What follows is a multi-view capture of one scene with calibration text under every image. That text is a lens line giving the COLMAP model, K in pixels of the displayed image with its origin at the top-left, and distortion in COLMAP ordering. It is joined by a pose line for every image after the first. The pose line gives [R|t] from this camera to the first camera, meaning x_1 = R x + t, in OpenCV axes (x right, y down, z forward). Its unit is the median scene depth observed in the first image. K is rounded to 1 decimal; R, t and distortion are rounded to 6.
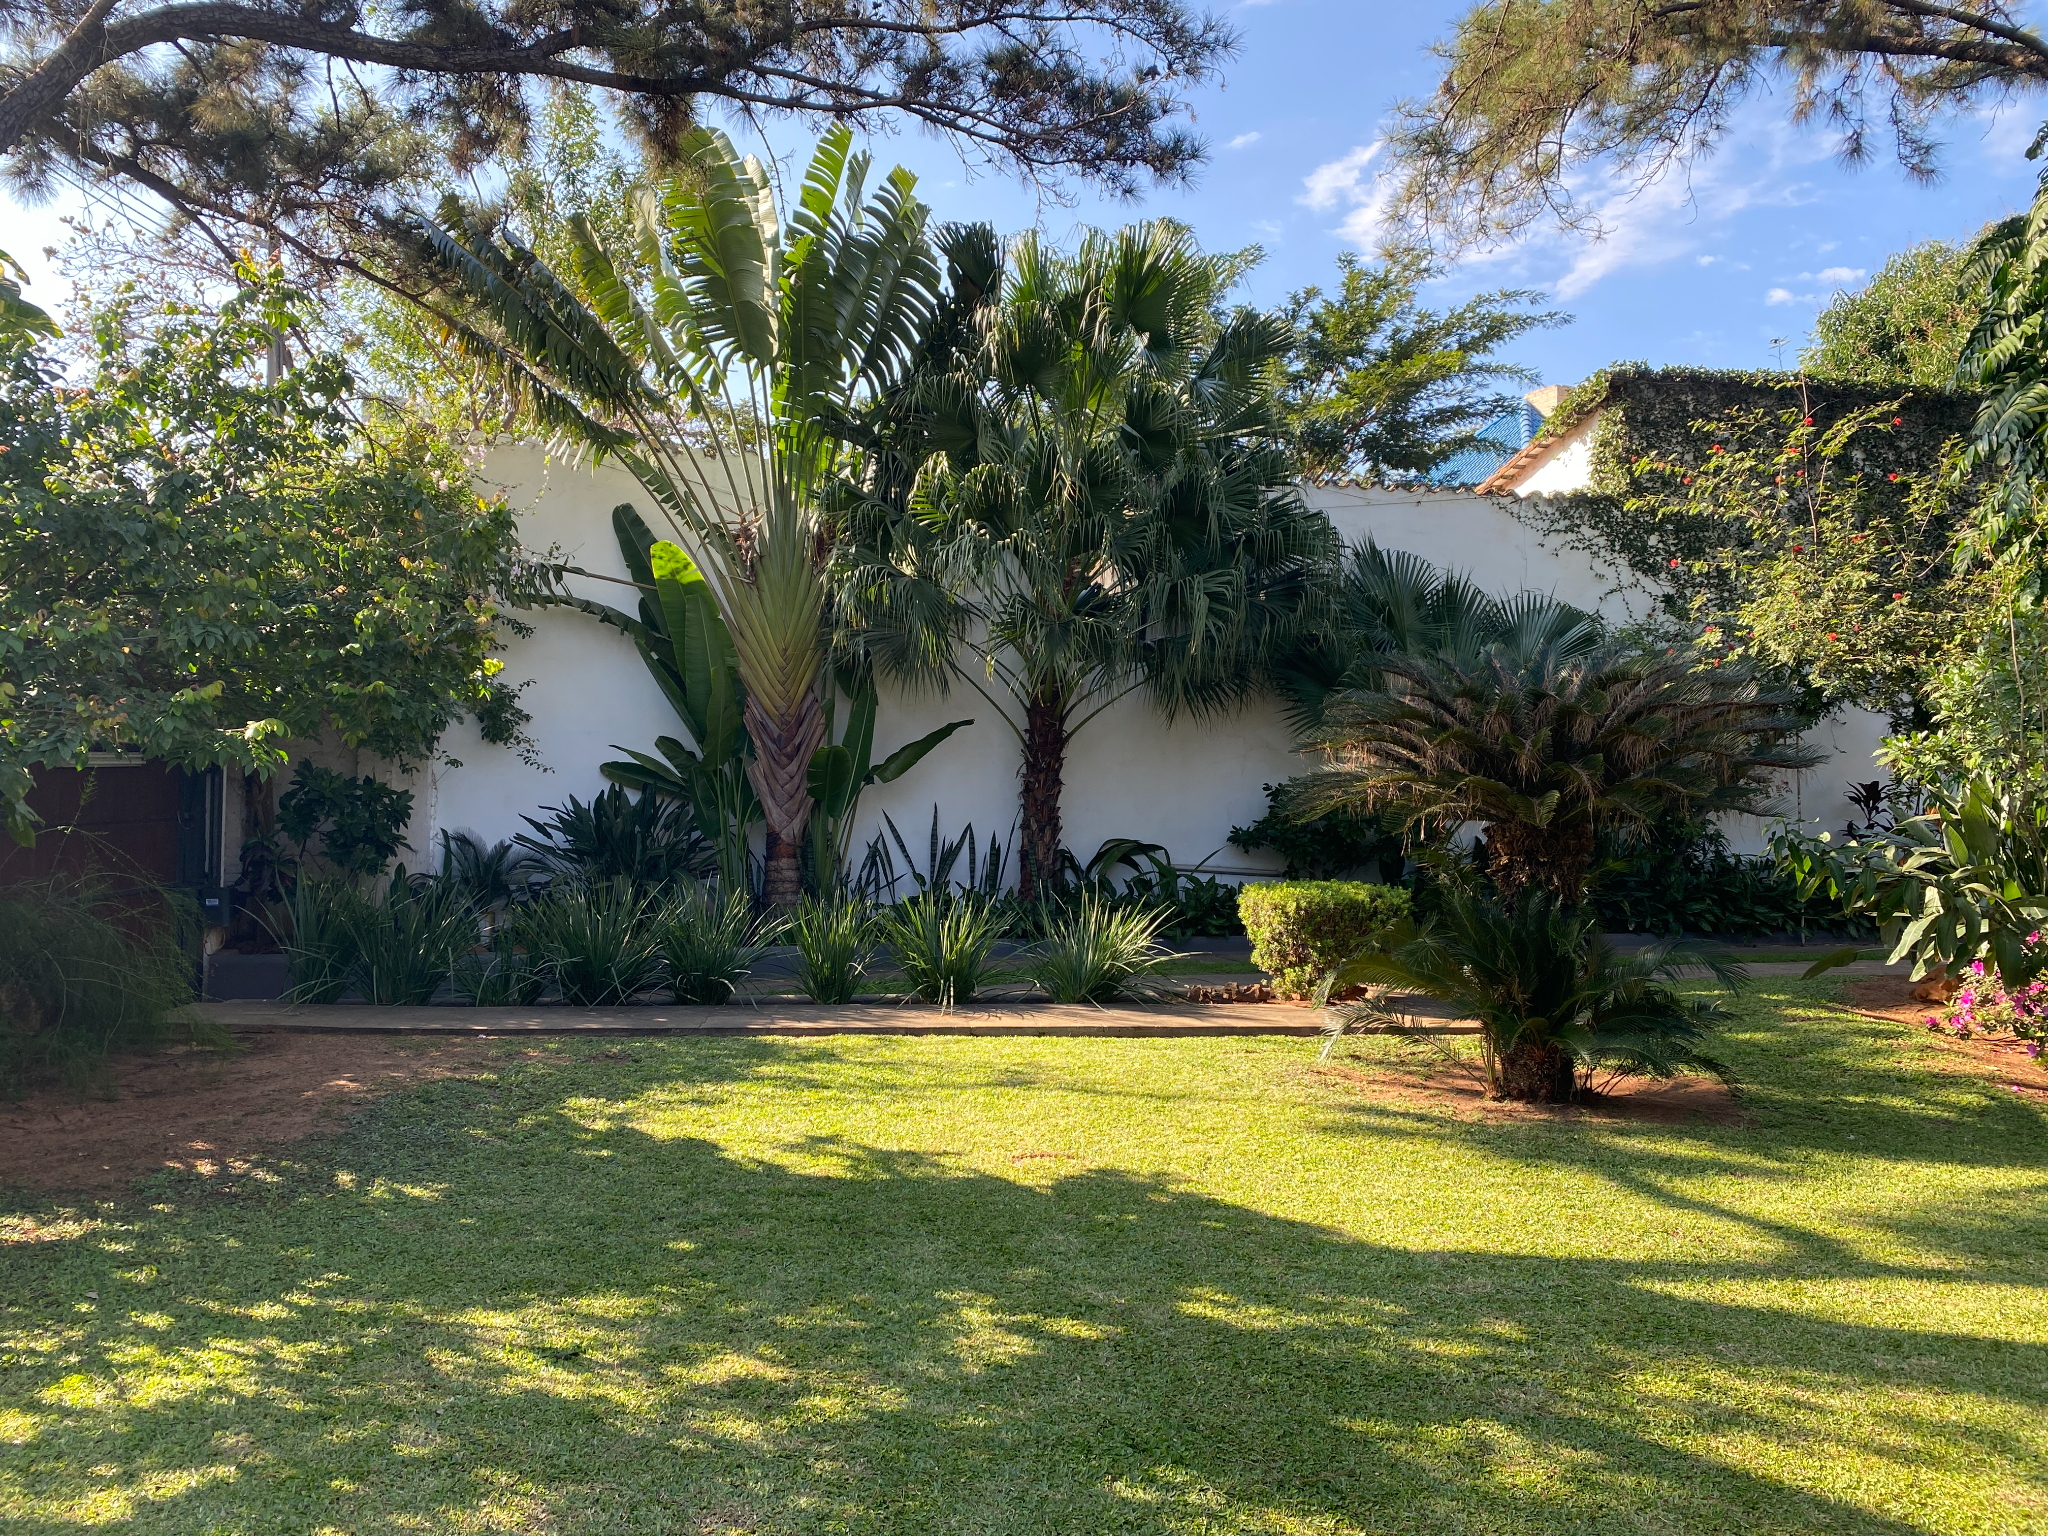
lens RADIAL K [[1533.5, 0, 1017.9], [0, 1533.5, 752.5], [0, 0, 1]] dist [-0.009904, 0.010399]
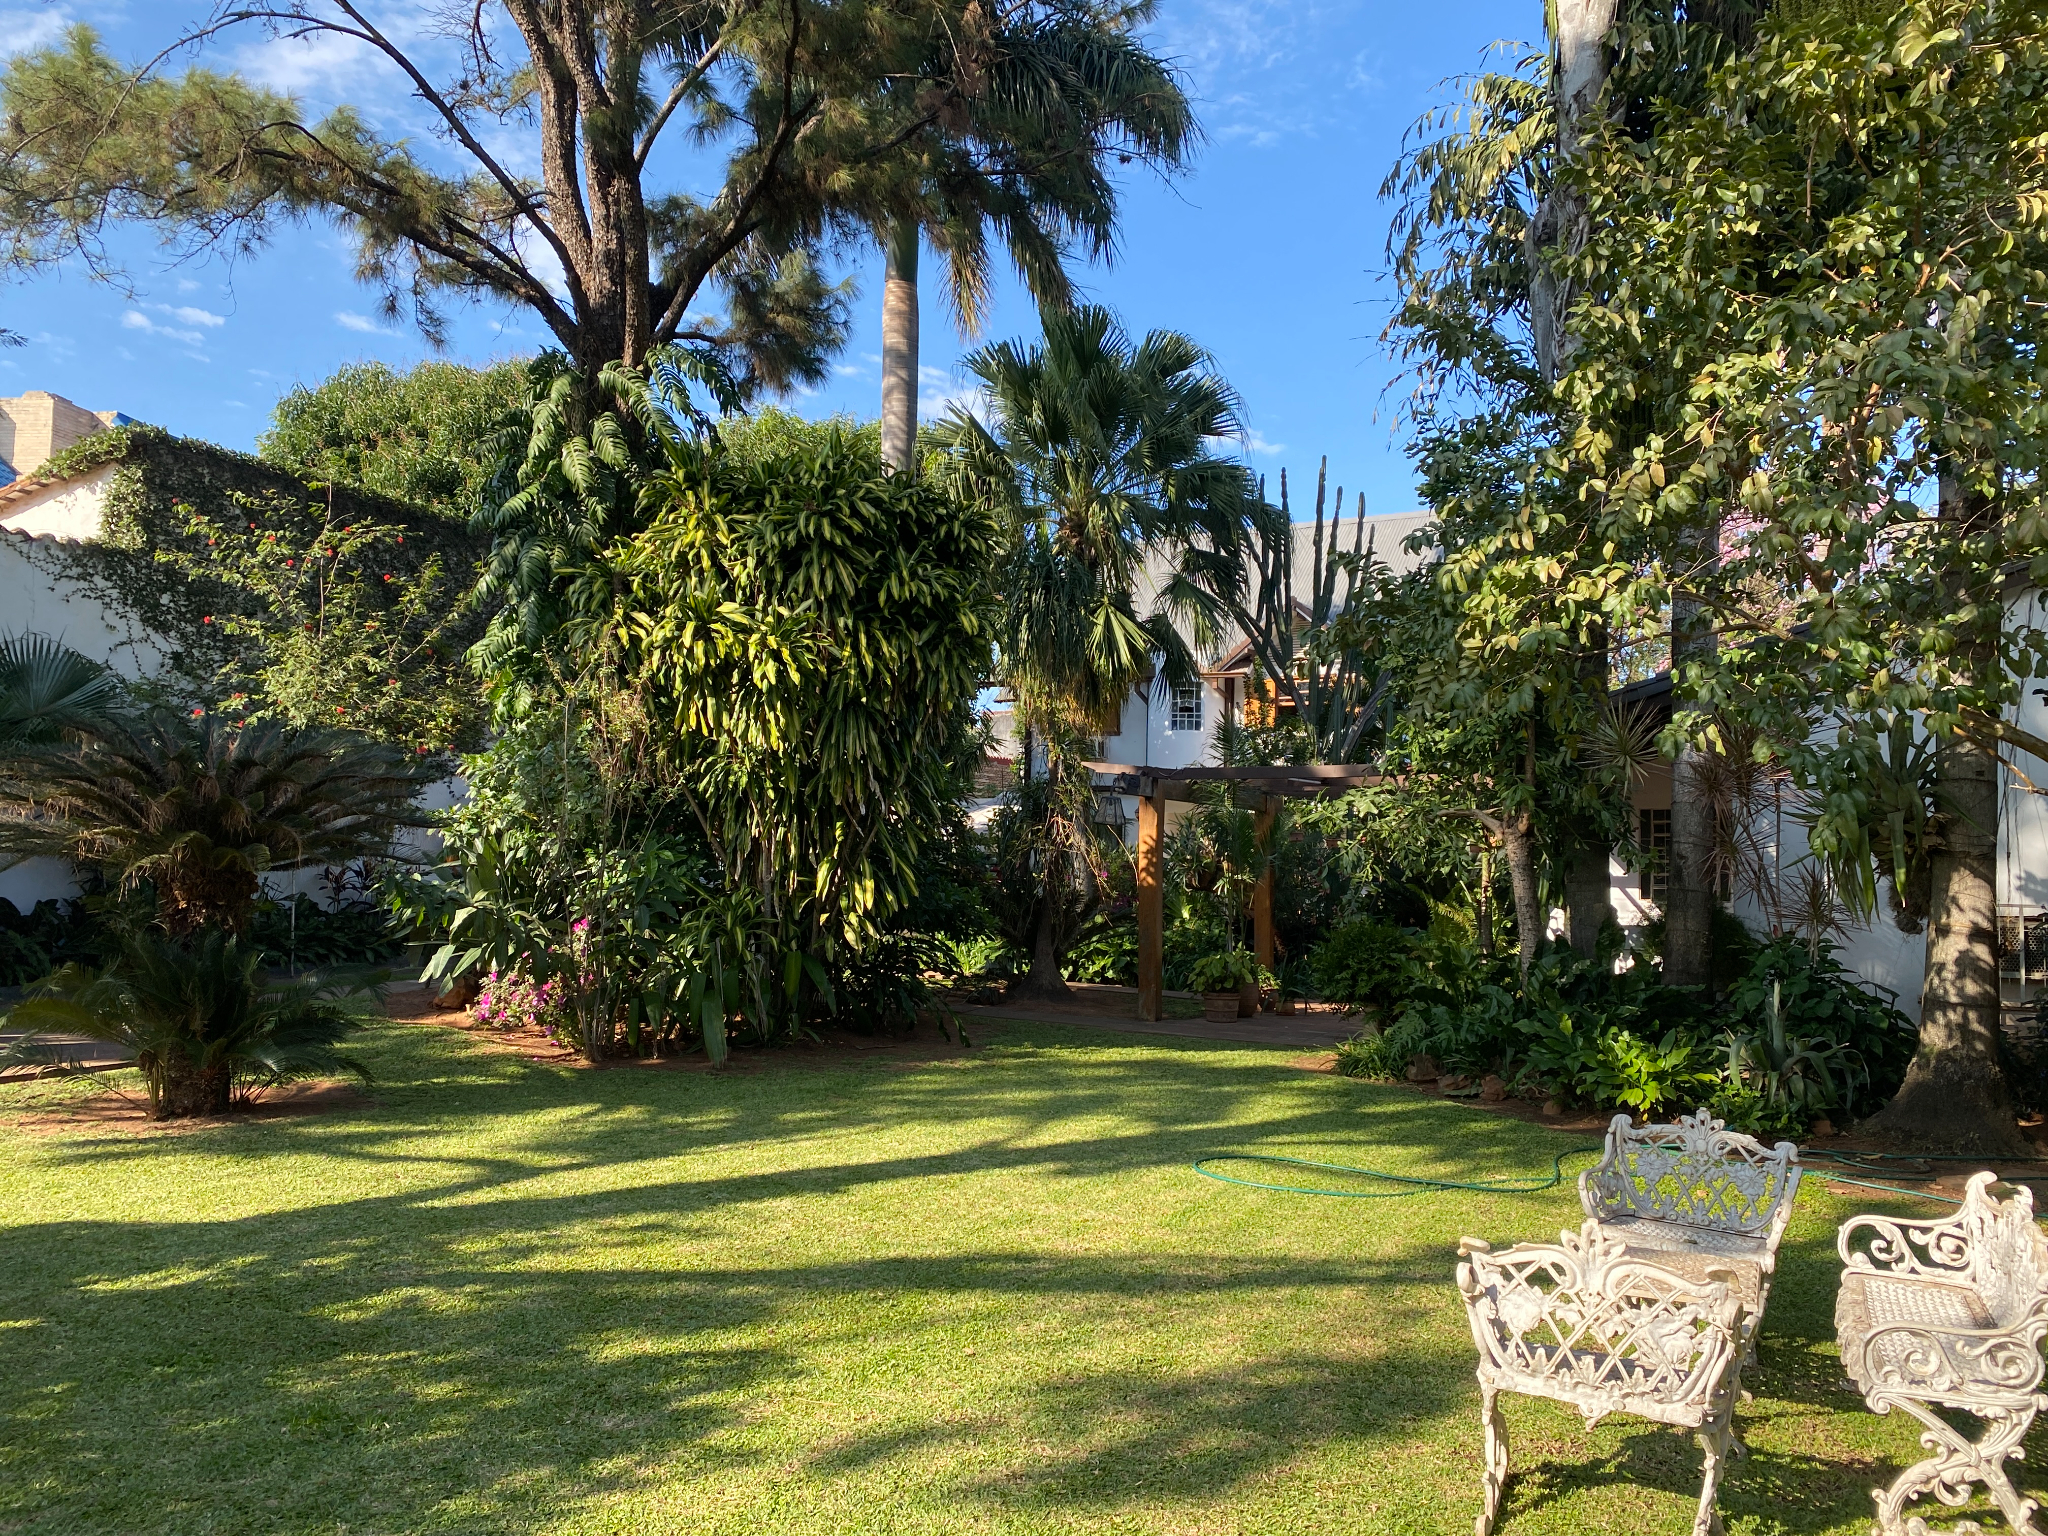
lens RADIAL K [[1533.5, 0, 1027.3], [0, 1533.5, 770.3], [0, 0, 1]] dist [-0.009904, 0.010399]
pose [[0.546876, 0.043673, 0.836074, -0.130400], [-0.027558, 0.999036, -0.034160, -0.003168], [-0.836760, -0.004360, 0.547553, -0.060467]]
